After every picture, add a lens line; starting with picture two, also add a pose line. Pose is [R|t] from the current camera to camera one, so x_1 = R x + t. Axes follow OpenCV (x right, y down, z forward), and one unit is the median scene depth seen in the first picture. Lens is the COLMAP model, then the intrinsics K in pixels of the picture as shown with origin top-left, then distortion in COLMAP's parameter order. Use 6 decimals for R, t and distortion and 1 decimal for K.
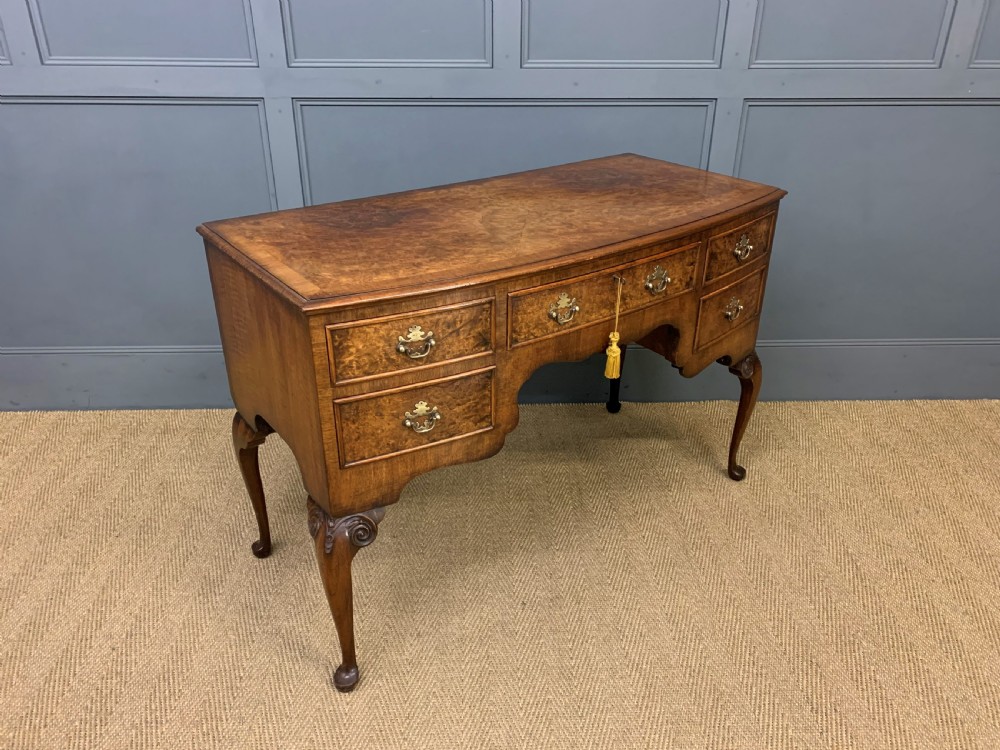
lens RADIAL K [[753.5, 0, 500.0], [0, 753.5, 375.0], [0, 0, 1]] dist [0.011198, -0.003606]
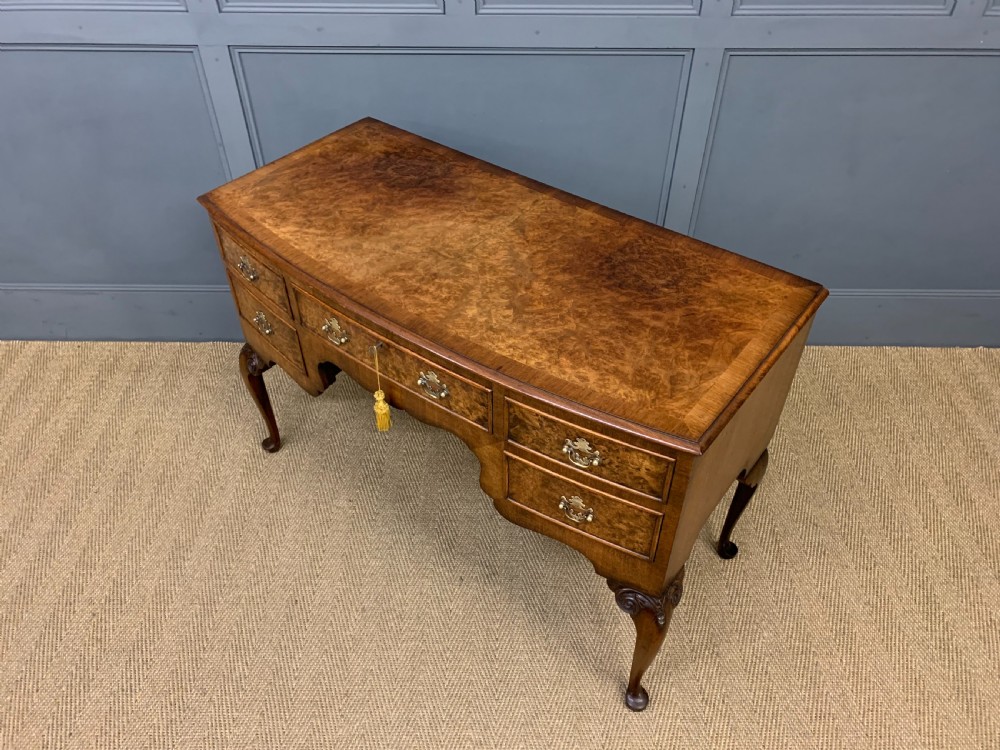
lens RADIAL K [[753.5, 0, 500.0], [0, 753.5, 375.0], [0, 0, 1]] dist [0.011198, -0.003606]
pose [[0.999155, 0.025595, -0.032154, 0.113386], [-0.016362, 0.965453, 0.260064, -0.265465], [0.037699, -0.259318, 0.965056, 0.021950]]
